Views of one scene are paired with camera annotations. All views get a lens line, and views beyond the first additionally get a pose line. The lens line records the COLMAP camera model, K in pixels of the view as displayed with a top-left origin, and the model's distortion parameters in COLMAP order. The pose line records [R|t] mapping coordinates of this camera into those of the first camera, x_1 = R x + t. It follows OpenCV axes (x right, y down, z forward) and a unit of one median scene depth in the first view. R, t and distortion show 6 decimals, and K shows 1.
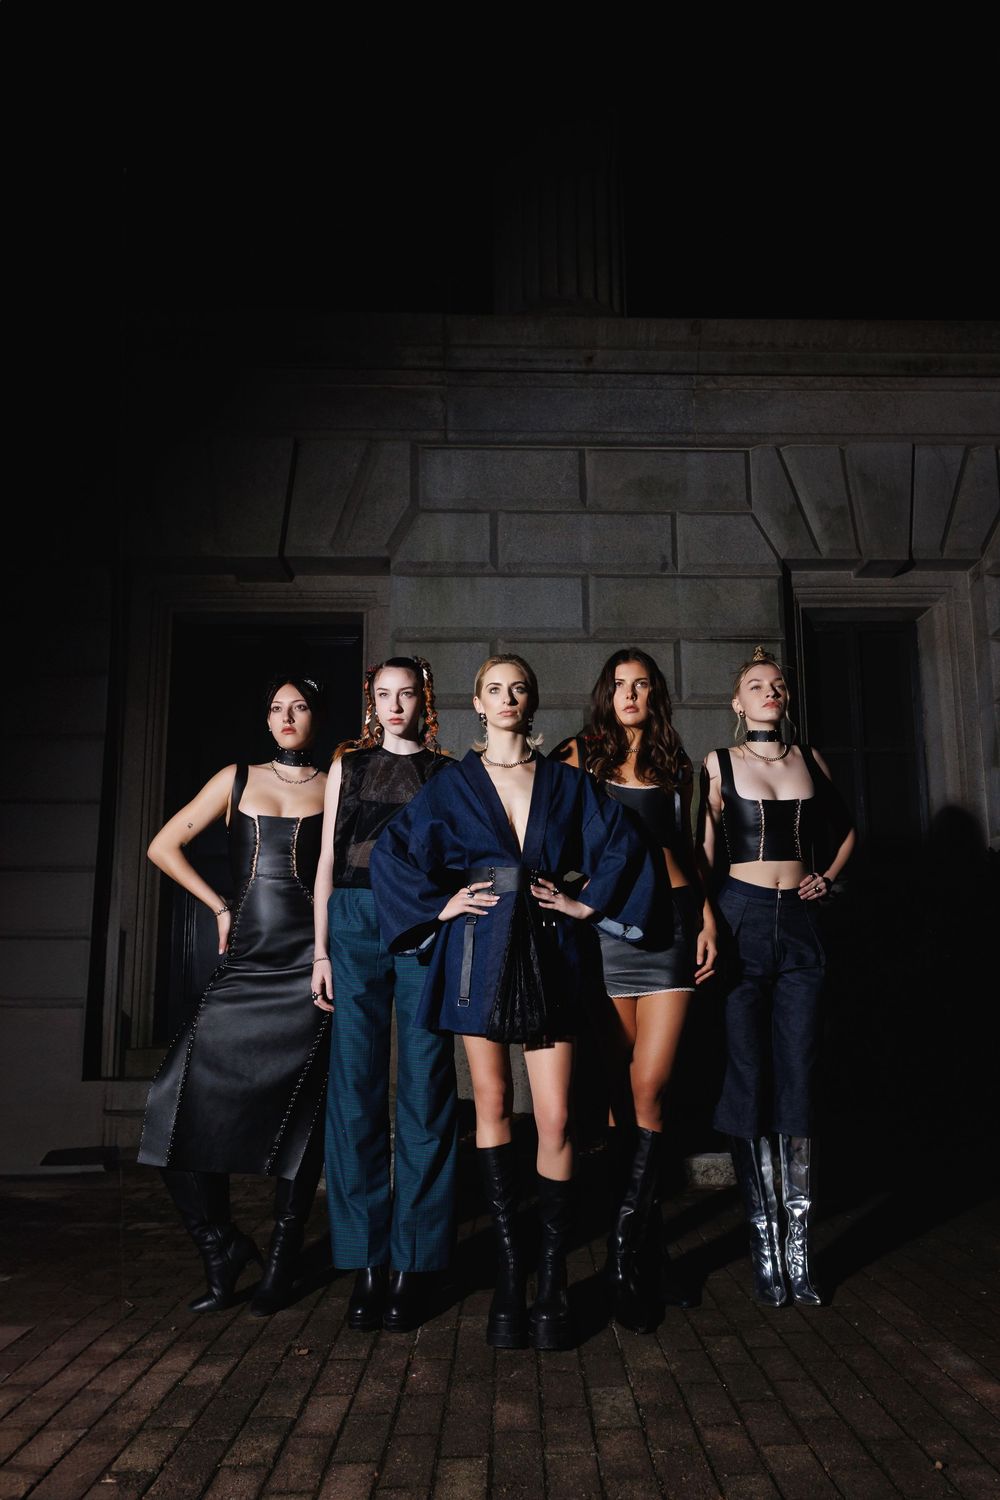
lens RADIAL K [[997.6, 0, 547.7], [0, 997.6, 840.1], [0, 0, 1]] dist [0.005019, 0.000996]
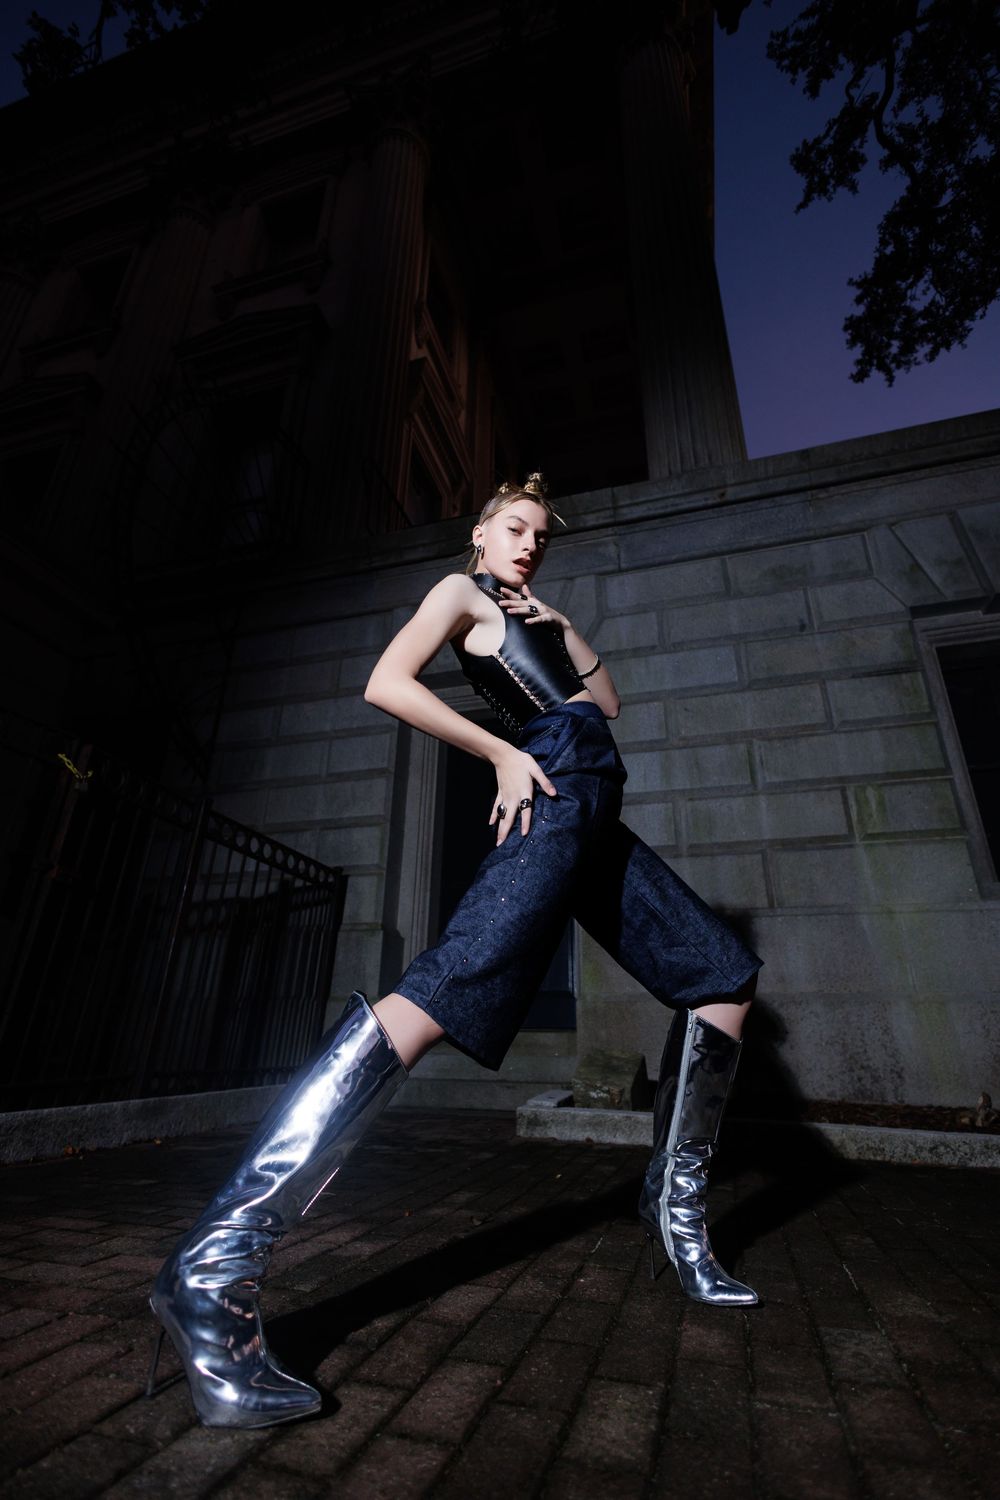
lens RADIAL K [[694.5, 0, 492.4], [0, 694.5, 751.5], [0, 0, 1]] dist [0.006472, -0.002116]
pose [[0.944668, -0.101901, -0.311799, 0.006484], [0.018576, 0.965618, -0.259302, 0.093330], [0.327502, 0.239162, 0.914081, 0.124262]]
